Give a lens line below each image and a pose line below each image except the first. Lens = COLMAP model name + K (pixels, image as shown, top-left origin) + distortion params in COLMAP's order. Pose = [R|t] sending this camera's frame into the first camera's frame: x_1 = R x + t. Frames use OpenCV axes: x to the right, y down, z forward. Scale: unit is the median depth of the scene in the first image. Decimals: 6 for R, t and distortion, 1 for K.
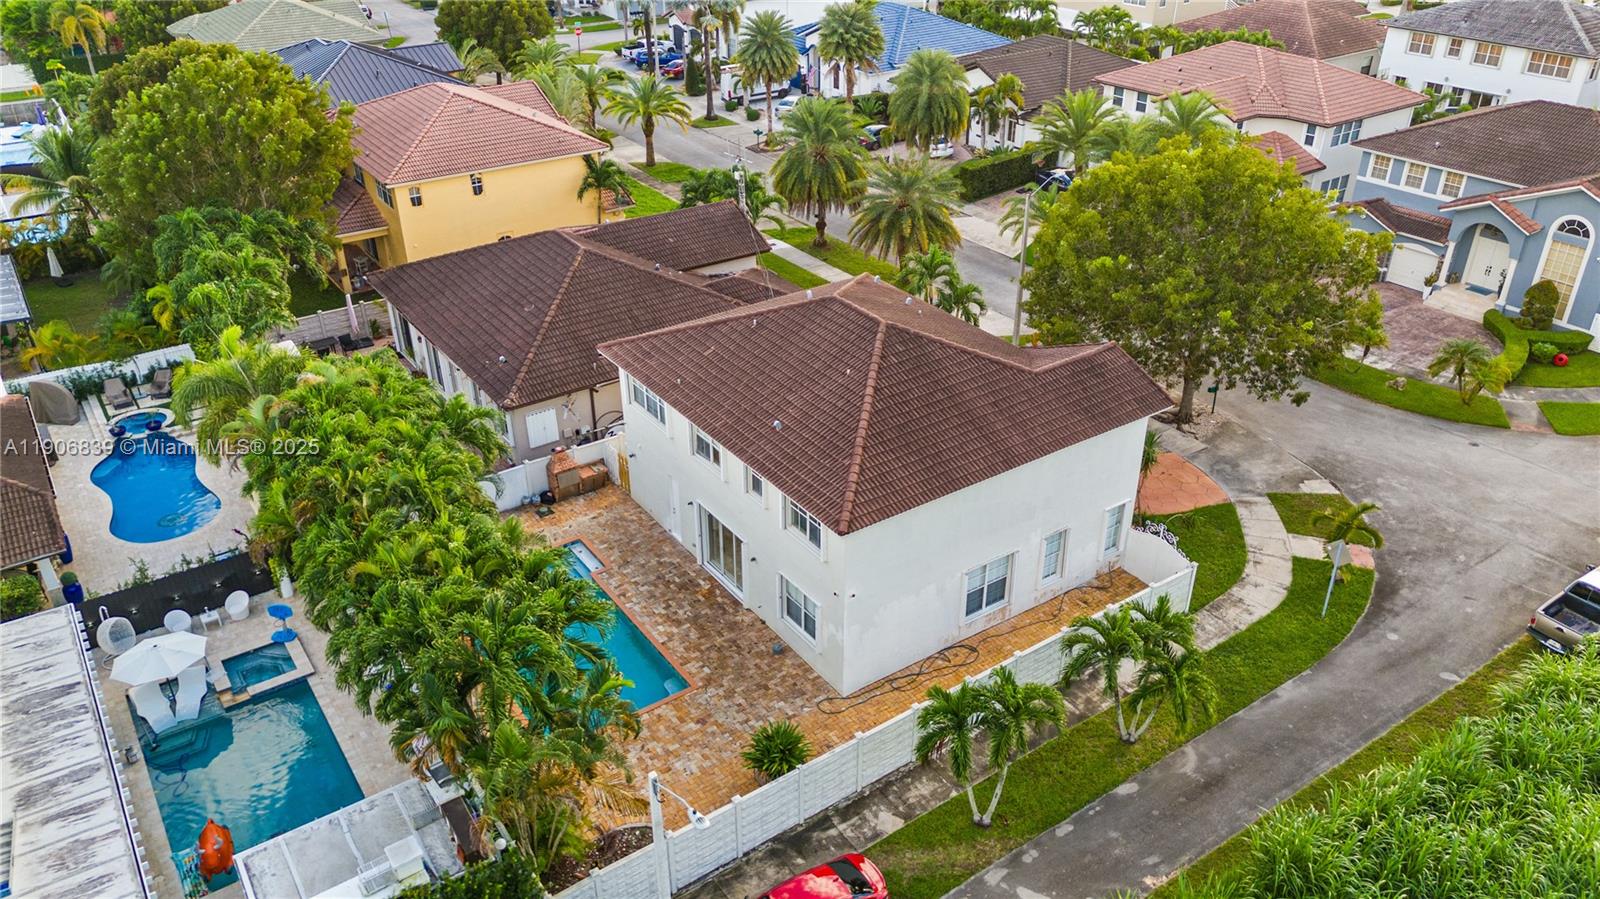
lens RADIAL K [[1177.8, 0, 800.0], [0, 1177.8, 449.5], [0, 0, 1]] dist [0.087653, -0.093887]
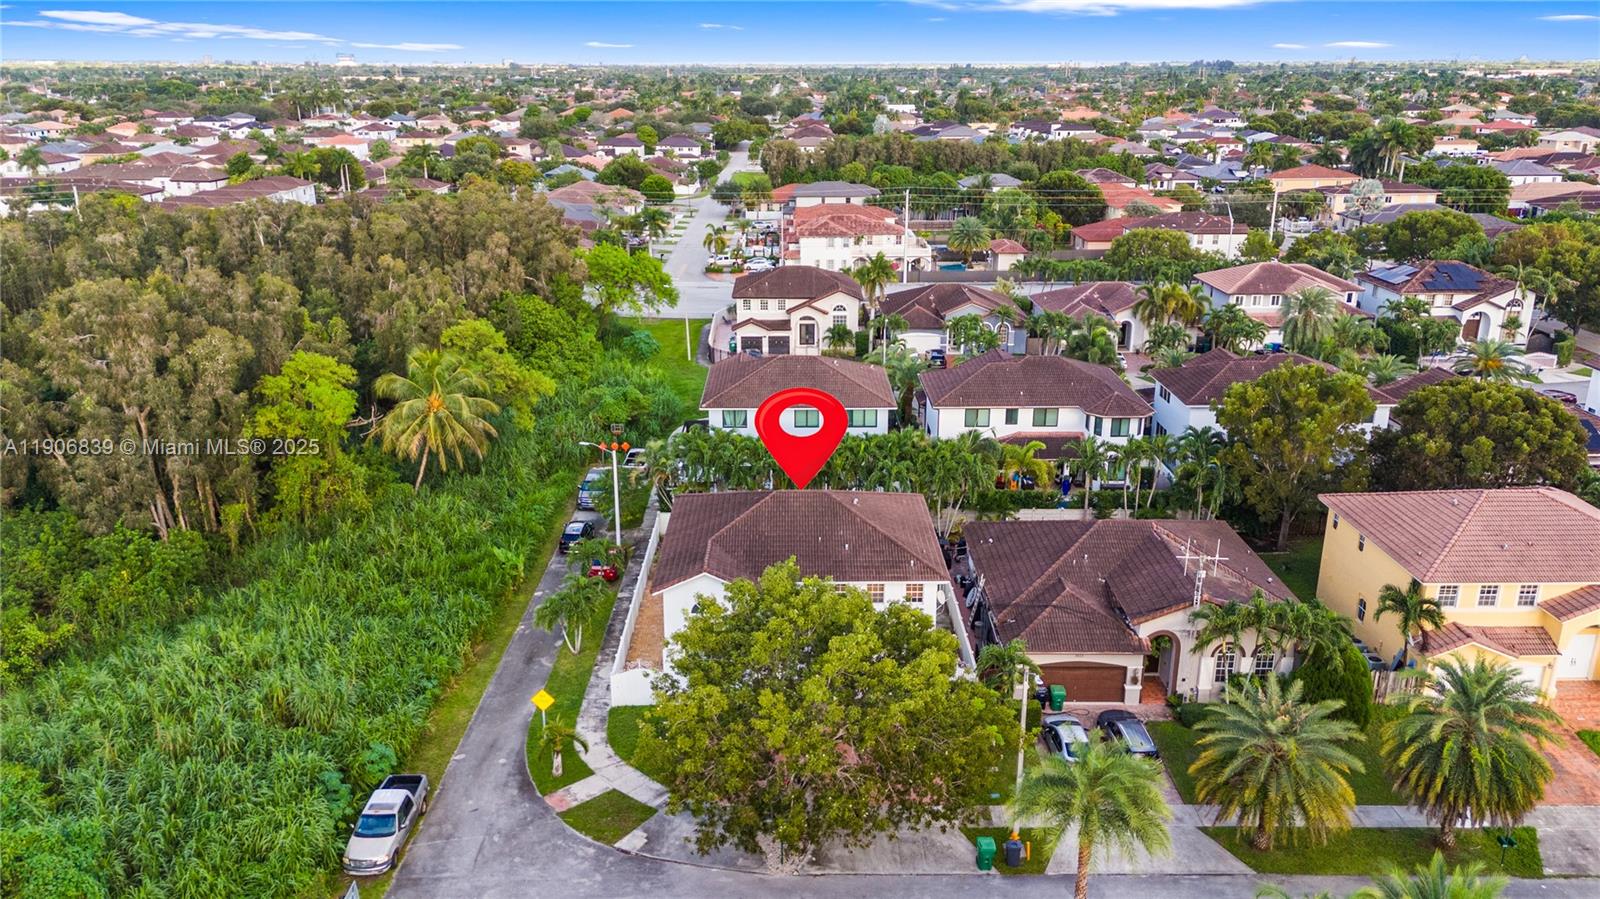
lens RADIAL K [[1177.8, 0, 800.0], [0, 1177.8, 449.5], [0, 0, 1]] dist [0.087653, -0.093887]
pose [[-0.562718, 0.260647, -0.784482, 0.926792], [-0.404780, 0.740556, 0.536405, -0.731184], [0.720765, 0.619387, -0.311219, 1.031444]]
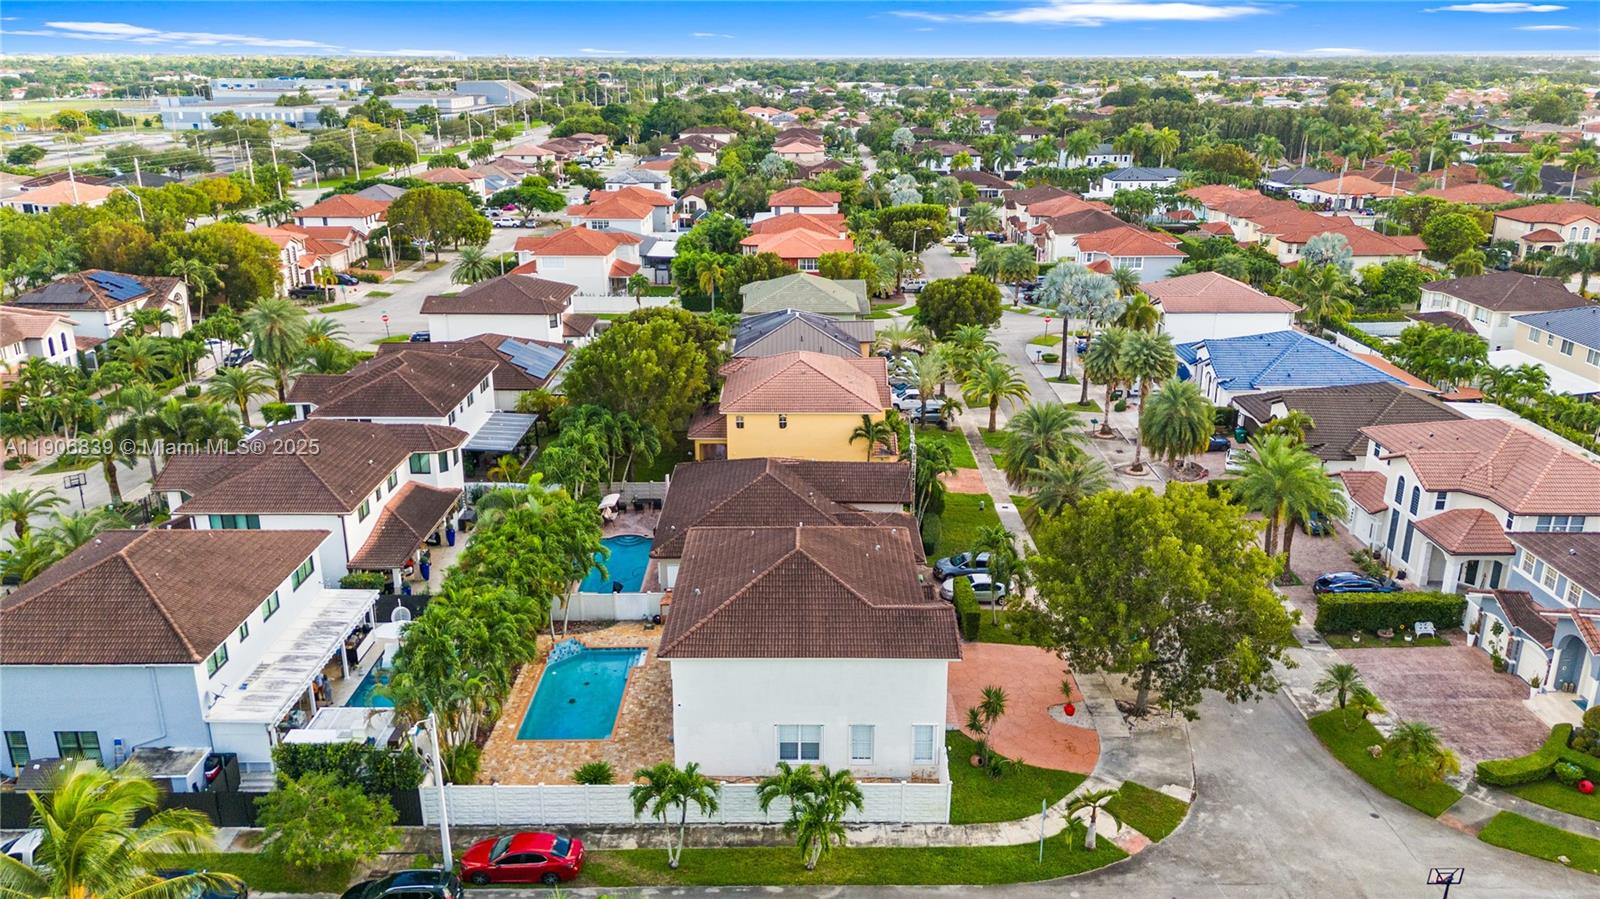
lens RADIAL K [[1177.8, 0, 800.0], [0, 1177.8, 449.5], [0, 0, 1]] dist [0.087653, -0.093887]
pose [[0.820225, 0.185719, -0.541053, 0.588864], [-0.287646, 0.951460, -0.109472, -0.044752], [0.494460, 0.245423, 0.833833, -0.194012]]
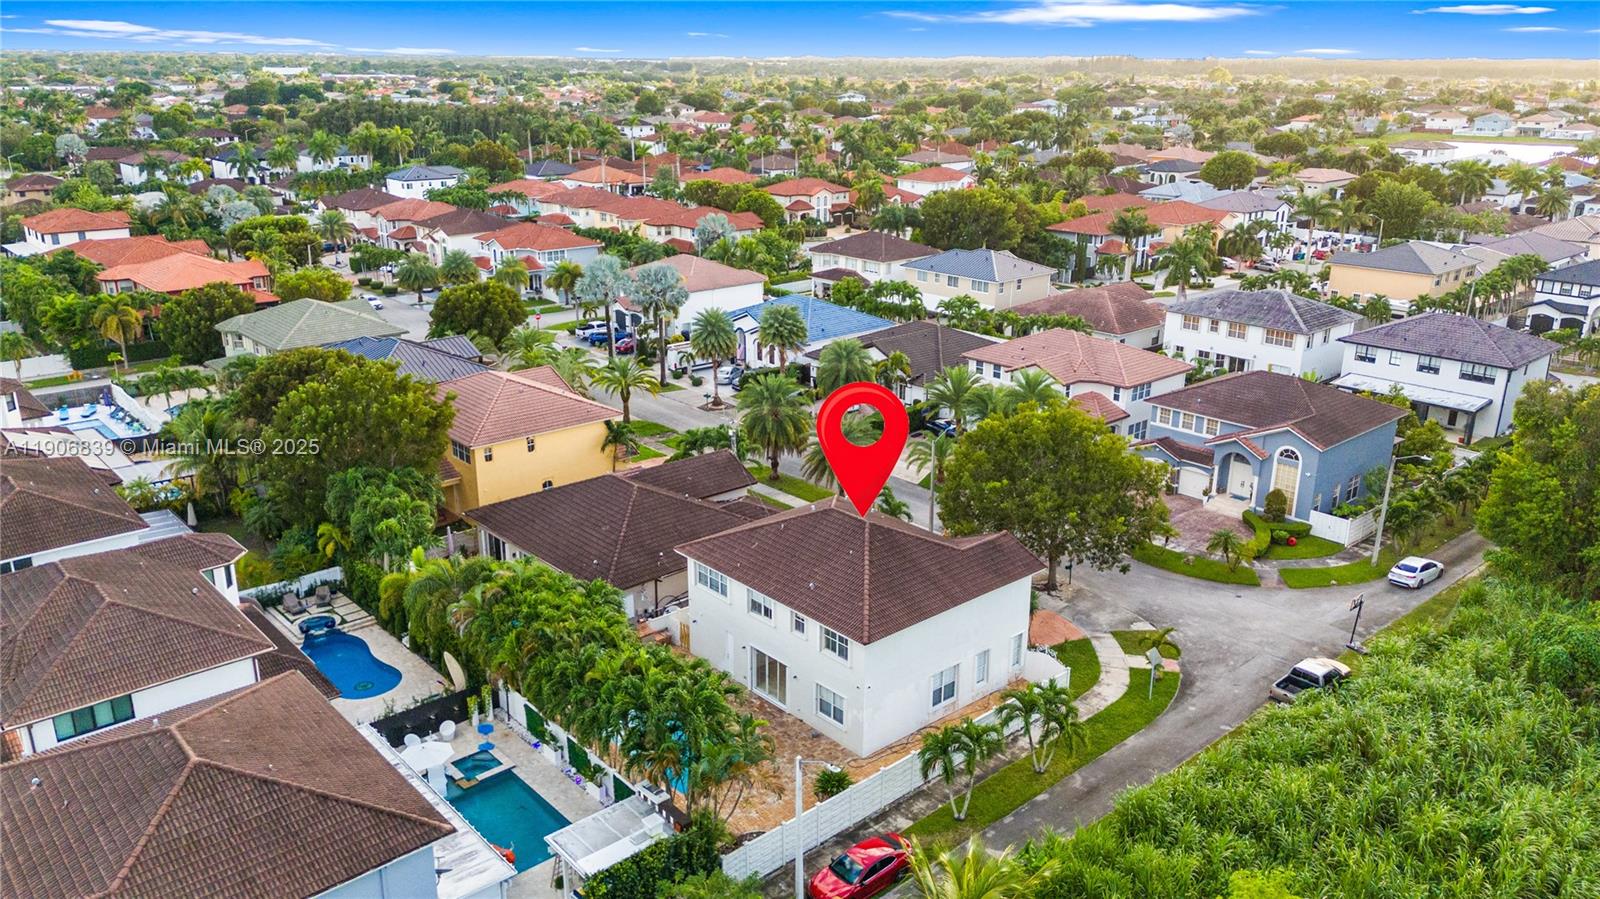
lens RADIAL K [[1179.9, 0, 800.0], [0, 1179.9, 449.5], [0, 0, 1]] dist [0.179409, -0.506045]
pose [[0.992533, -0.028767, 0.118537, -0.143113], [0.051668, 0.979457, -0.194921, 0.071501], [-0.110494, 0.199590, 0.973630, -0.398815]]
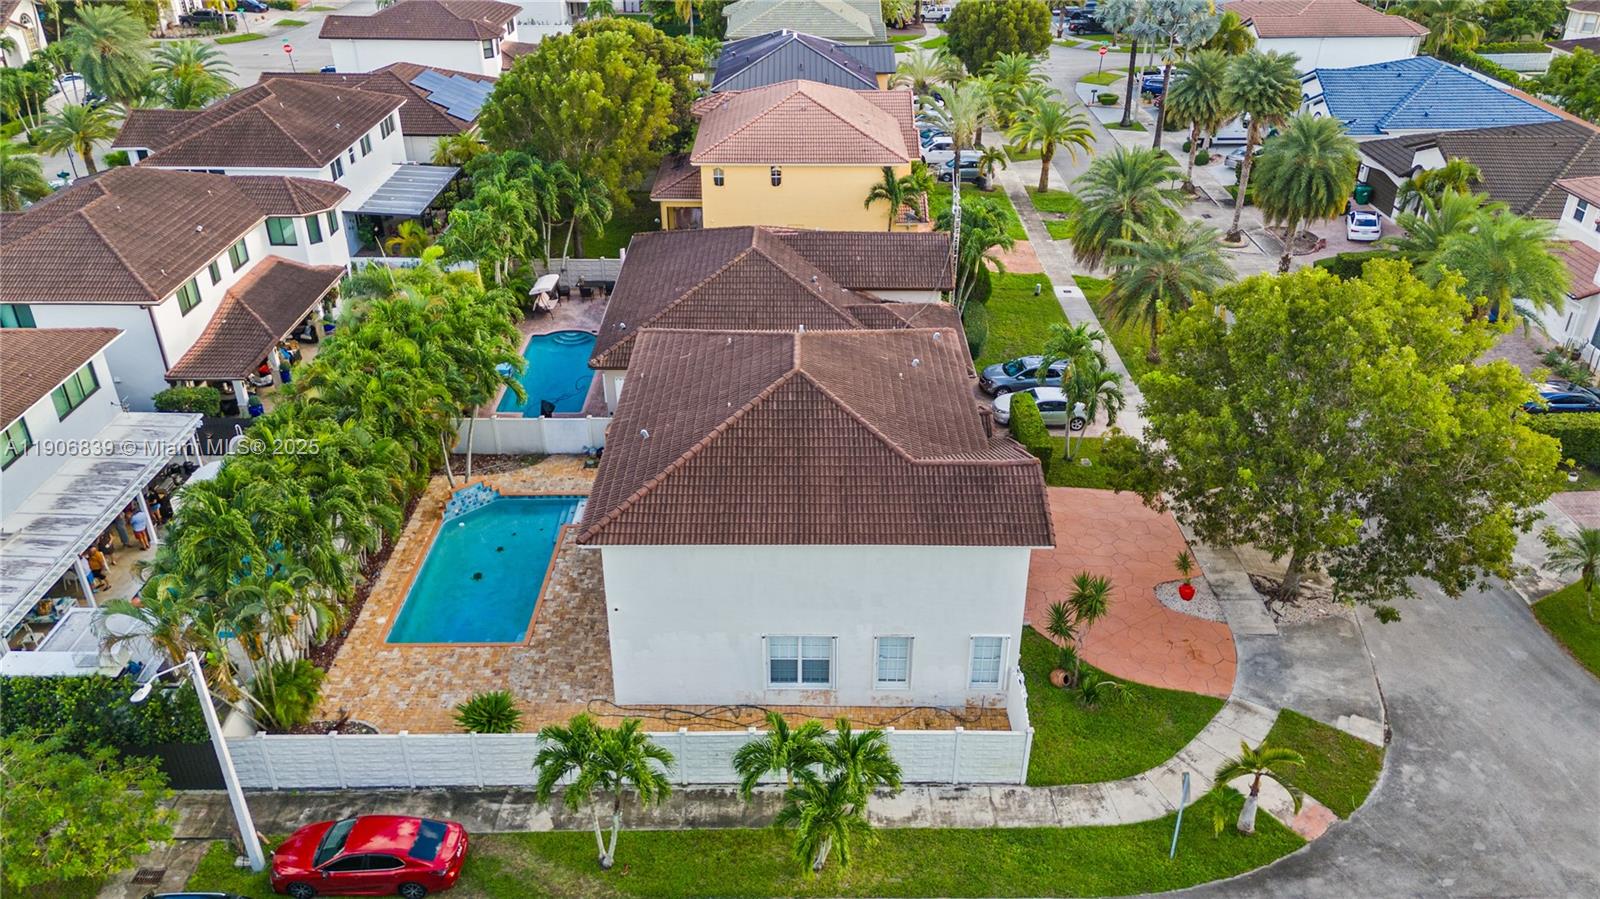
lens RADIAL K [[1177.8, 0, 800.0], [0, 1177.8, 449.5], [0, 0, 1]] dist [0.087653, -0.093887]
pose [[0.821329, 0.285748, -0.493728, 0.393043], [-0.287487, 0.954890, 0.074406, -0.080187], [0.492717, 0.080828, 0.866427, 0.106891]]
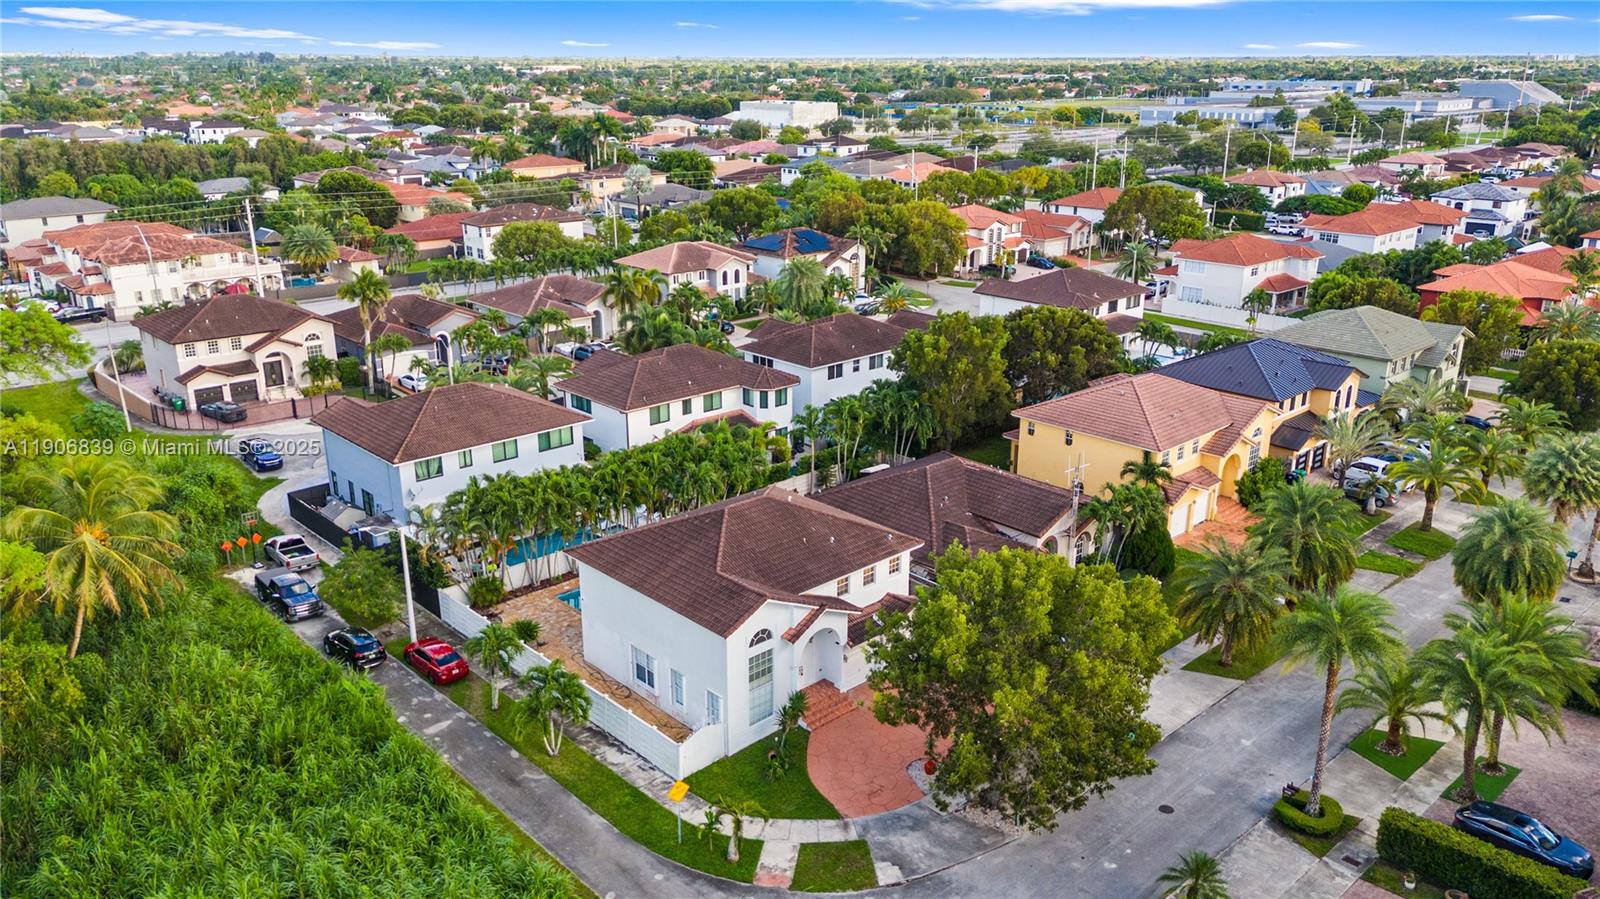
lens RADIAL K [[1177.8, 0, 800.0], [0, 1177.8, 449.5], [0, 0, 1]] dist [0.087653, -0.093887]
pose [[0.140879, 0.315570, -0.938386, 1.076405], [-0.490872, 0.845394, 0.210604, -0.387789], [0.859766, 0.430958, 0.274002, 0.414983]]
